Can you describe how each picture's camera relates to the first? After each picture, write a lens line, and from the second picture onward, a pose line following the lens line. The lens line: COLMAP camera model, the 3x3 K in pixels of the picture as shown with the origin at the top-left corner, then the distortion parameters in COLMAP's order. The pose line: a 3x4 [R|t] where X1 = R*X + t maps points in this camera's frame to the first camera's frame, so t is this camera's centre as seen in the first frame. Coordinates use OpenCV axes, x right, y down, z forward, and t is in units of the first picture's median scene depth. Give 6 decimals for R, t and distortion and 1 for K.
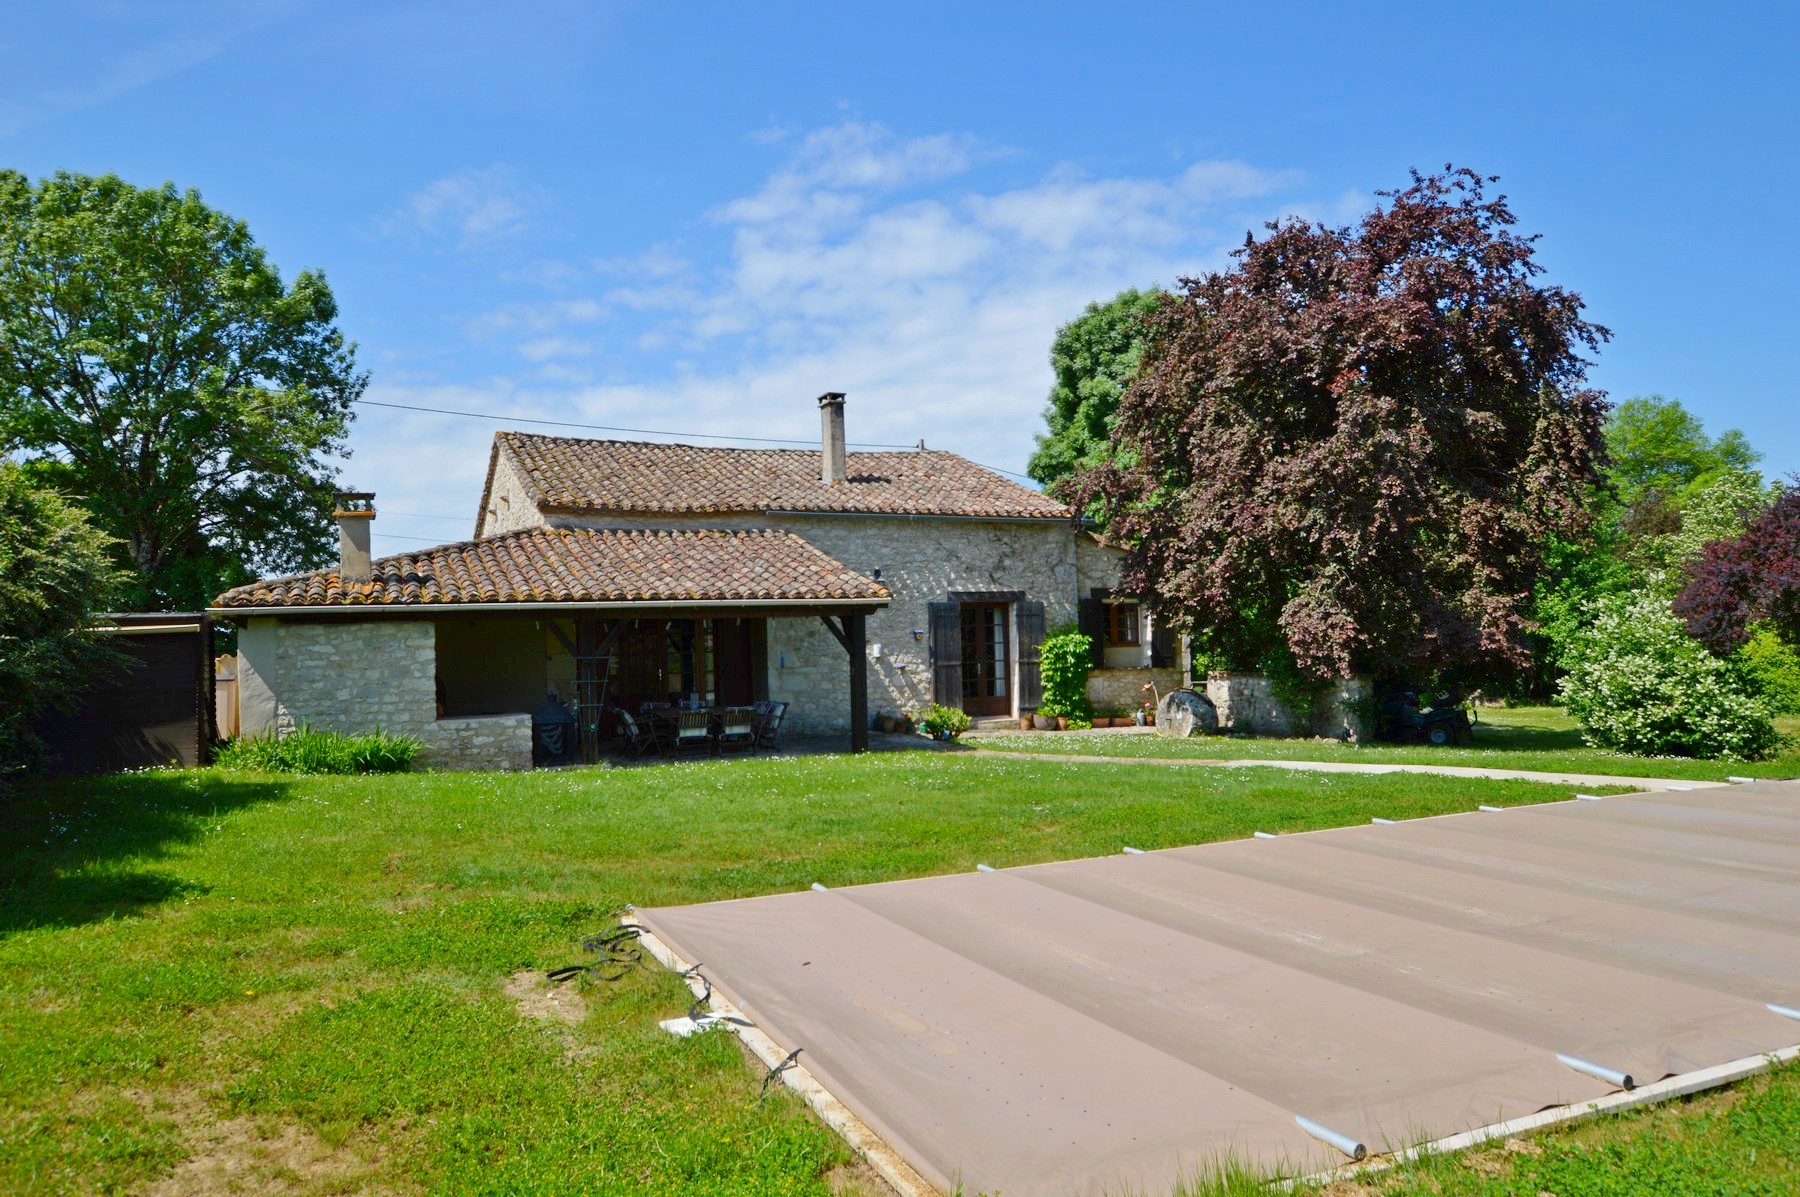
lens RADIAL K [[1257.4, 0, 901.2], [0, 1257.4, 600.2], [0, 0, 1]] dist [-0.017584, 0.000207]
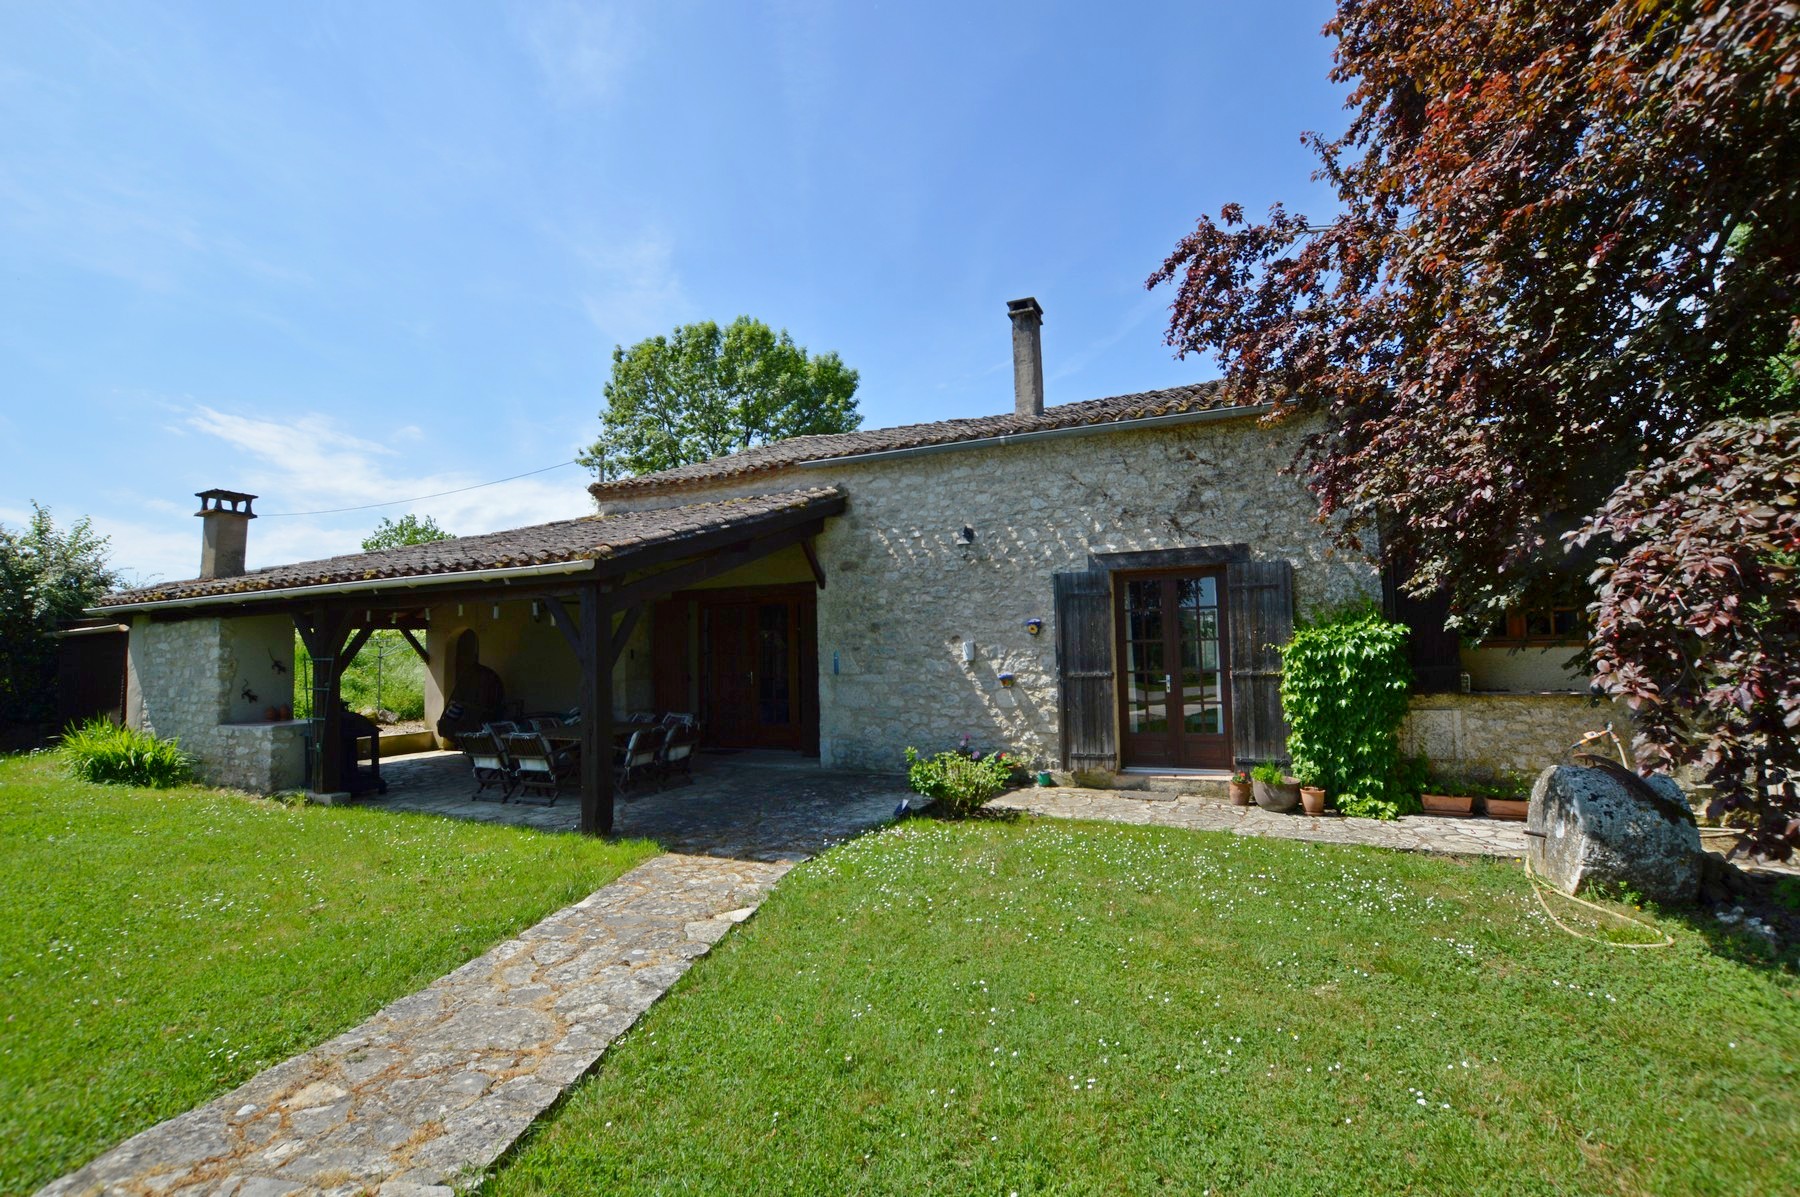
lens RADIAL K [[807.3, 0, 904.9], [0, 807.3, 599.6], [0, 0, 1]] dist [-0.027948, 0.000888]
pose [[0.651430, -0.038035, -0.757755, 0.285921], [0.027912, 0.999268, -0.026162, 0.023673], [0.758196, -0.004108, 0.652014, 0.718439]]
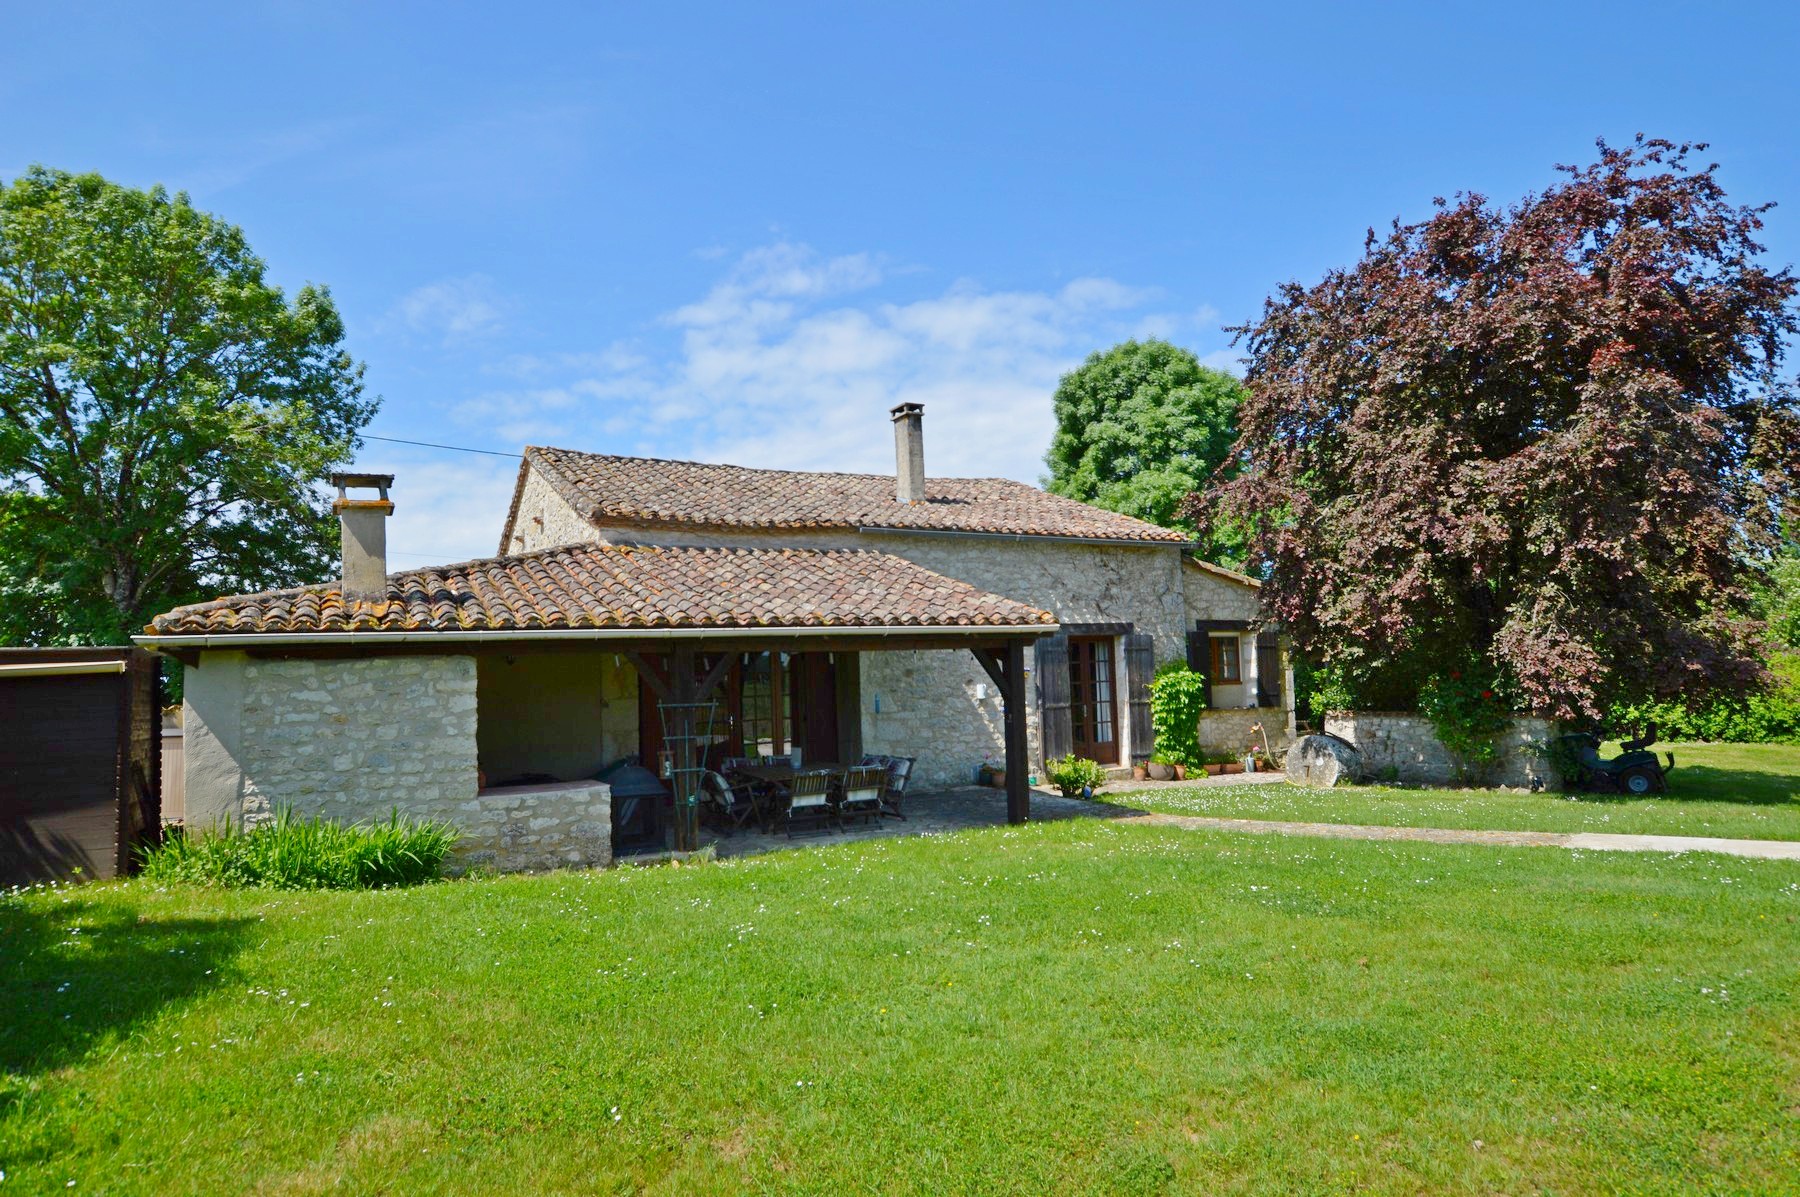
lens RADIAL K [[1072.1, 0, 897.4], [0, 1072.1, 599.9], [0, 0, 1]] dist [-0.024630, -0.000104]
pose [[0.998277, -0.004006, 0.058541, -0.121838], [0.006612, 0.998992, -0.044393, 0.009783], [-0.058304, 0.044703, 0.997297, 0.274847]]
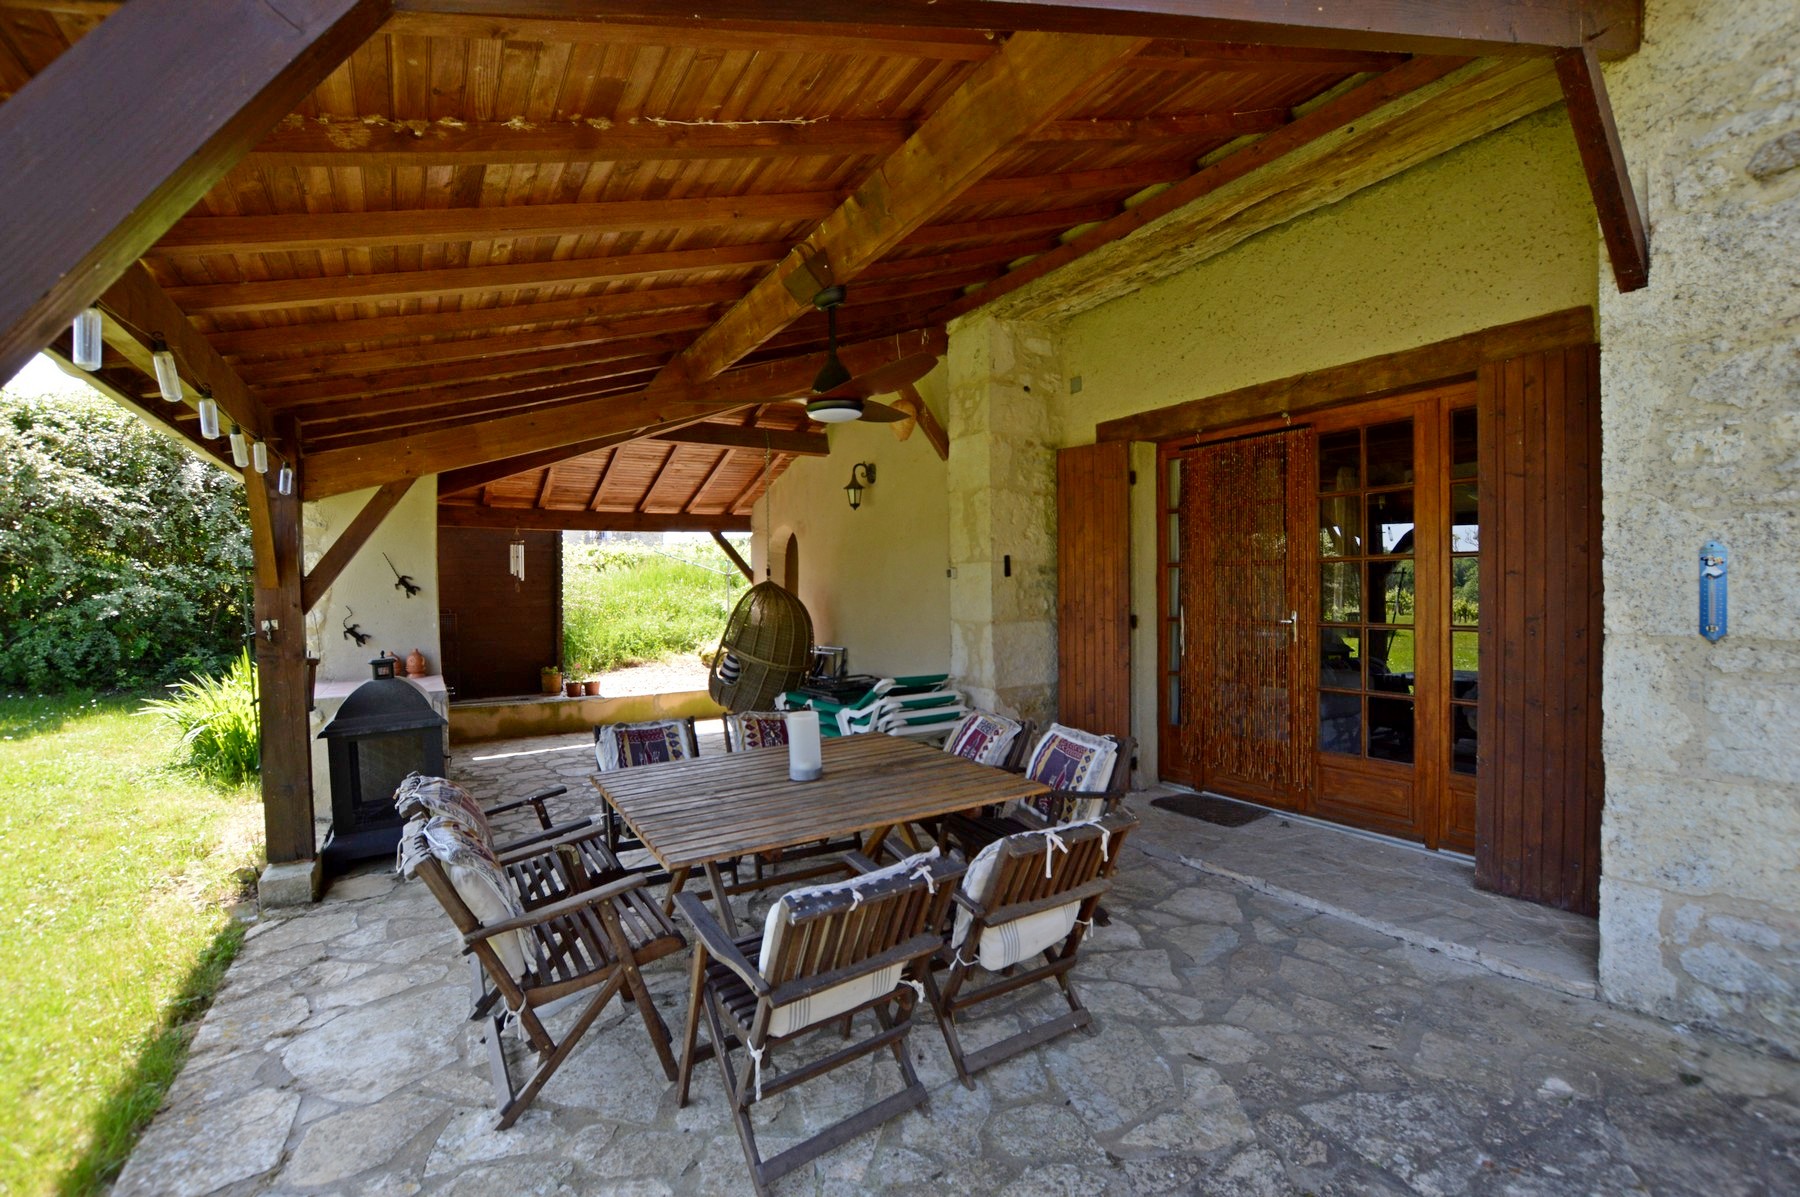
lens RADIAL K [[807.3, 0, 904.9], [0, 807.3, 599.6], [0, 0, 1]] dist [-0.027948, 0.000888]
pose [[0.112182, 0.043142, -0.992751, -0.000730], [0.040619, 0.998023, 0.047962, 0.038476], [0.992857, -0.045705, 0.110208, 0.871885]]
